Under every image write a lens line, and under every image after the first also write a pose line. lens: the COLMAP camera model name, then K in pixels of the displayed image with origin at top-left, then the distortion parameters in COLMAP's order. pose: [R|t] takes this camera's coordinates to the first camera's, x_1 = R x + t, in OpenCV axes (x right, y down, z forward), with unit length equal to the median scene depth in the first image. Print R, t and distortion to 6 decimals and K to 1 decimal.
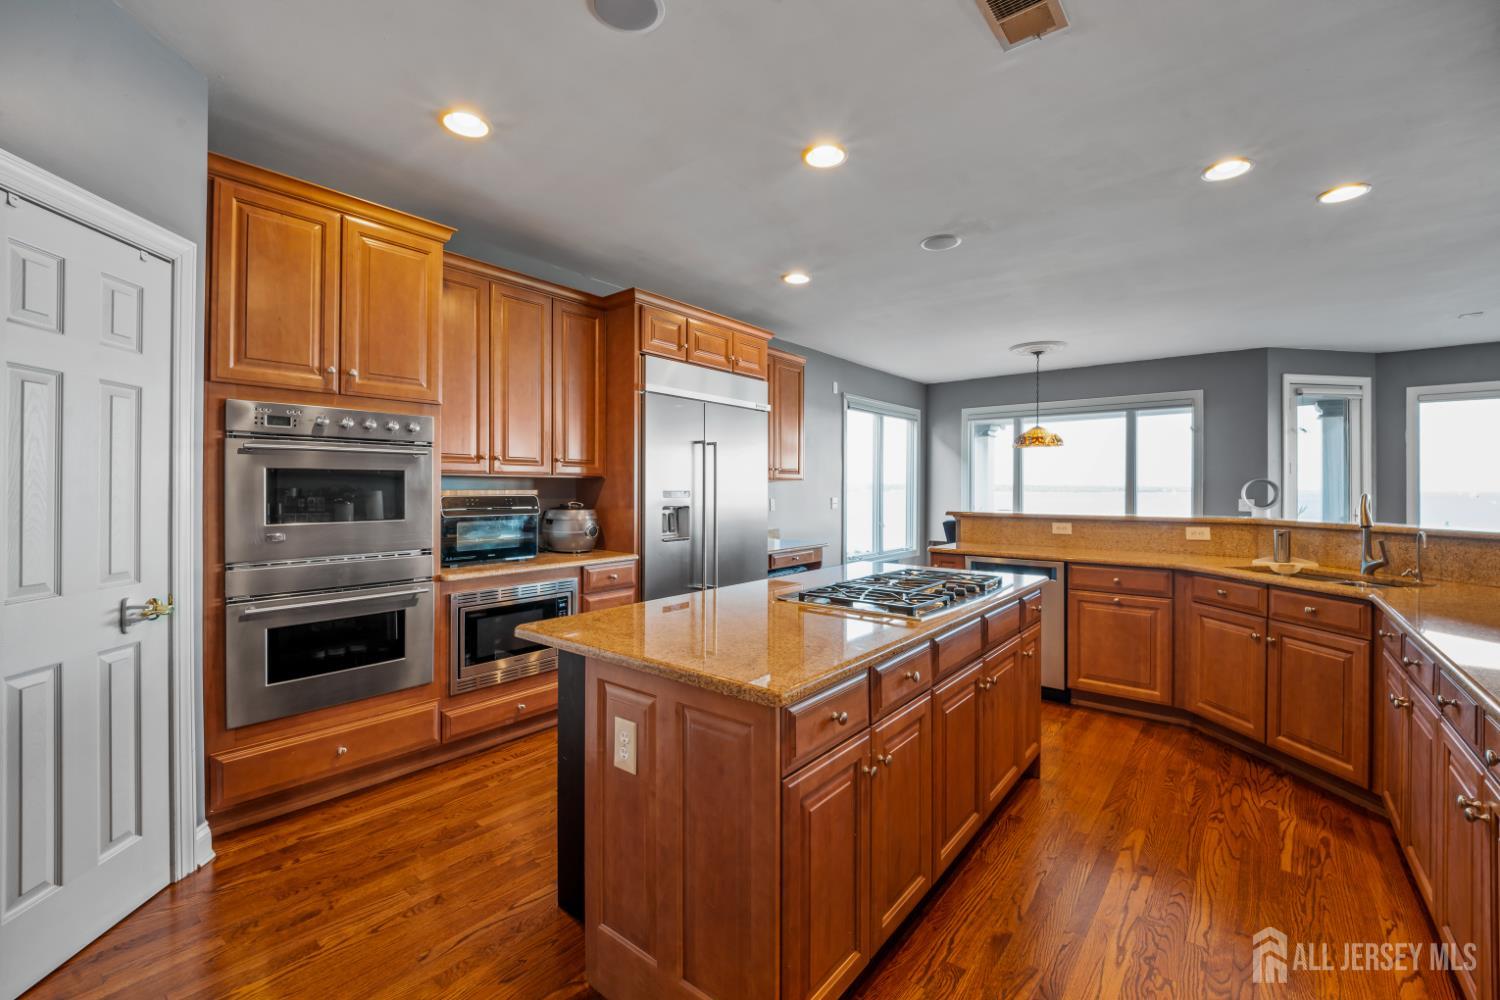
lens RADIAL K [[628.8, 0, 760.4], [0, 628.8, 488.4], [0, 0, 1]] dist [-0.000566, -0.000026]
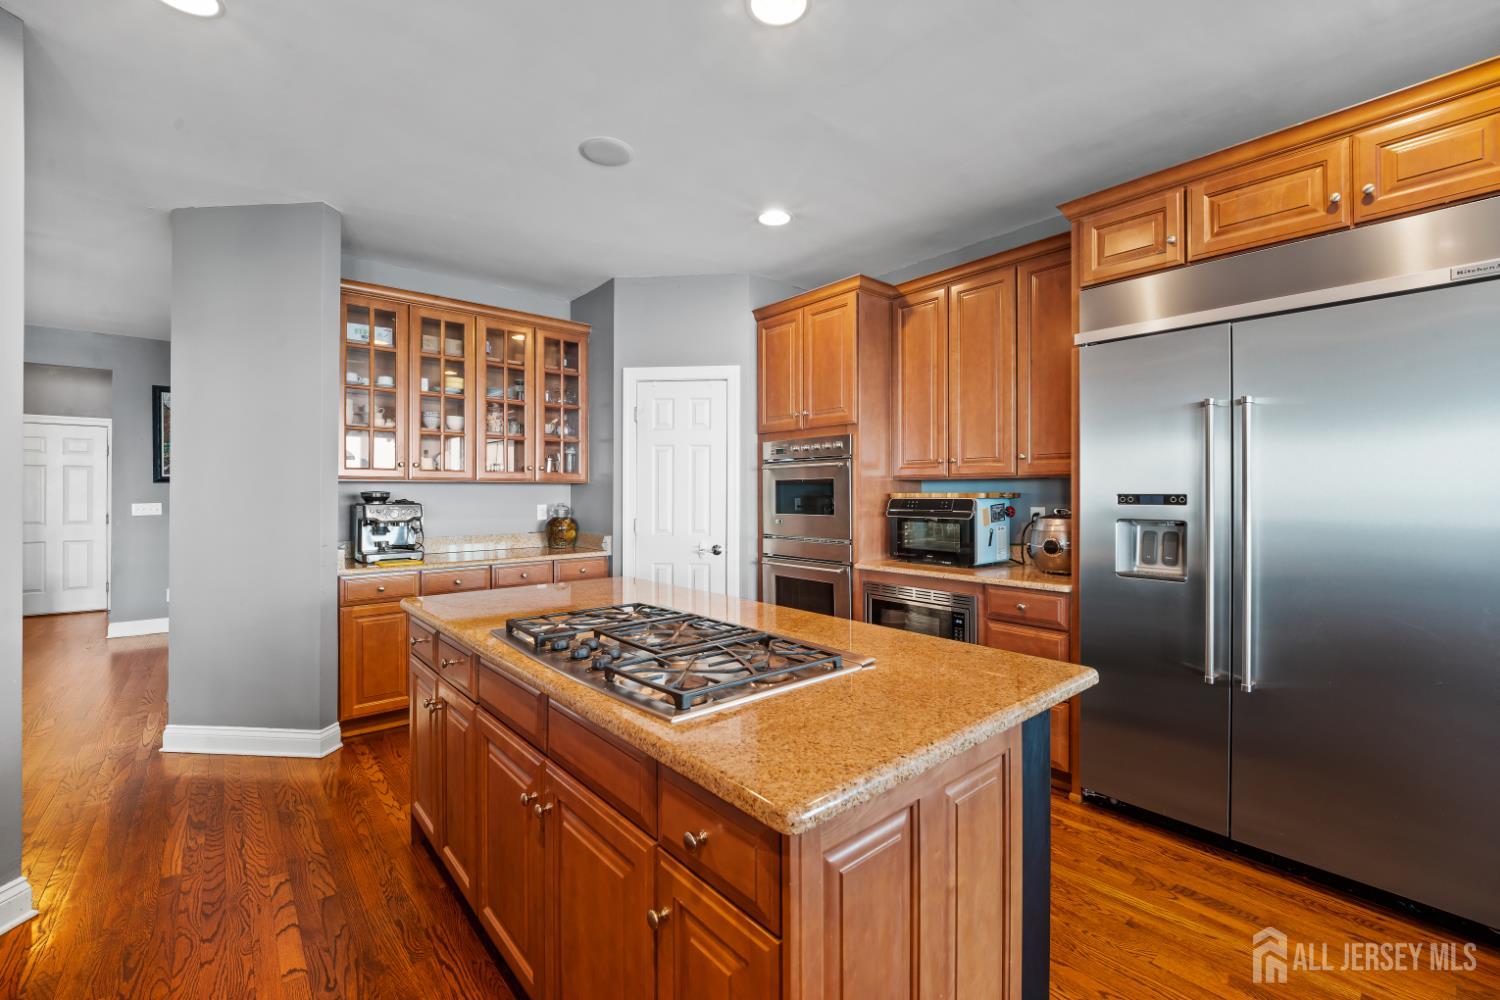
lens RADIAL K [[628.8, 0, 750.4], [0, 628.8, 497.8], [0, 0, 1]] dist [-0.000566, -0.000026]
pose [[-0.182970, -0.005634, -0.983102, 0.851098], [-0.009066, 0.999951, -0.004043, 0.021584], [0.983077, 0.008173, -0.183012, 1.198351]]
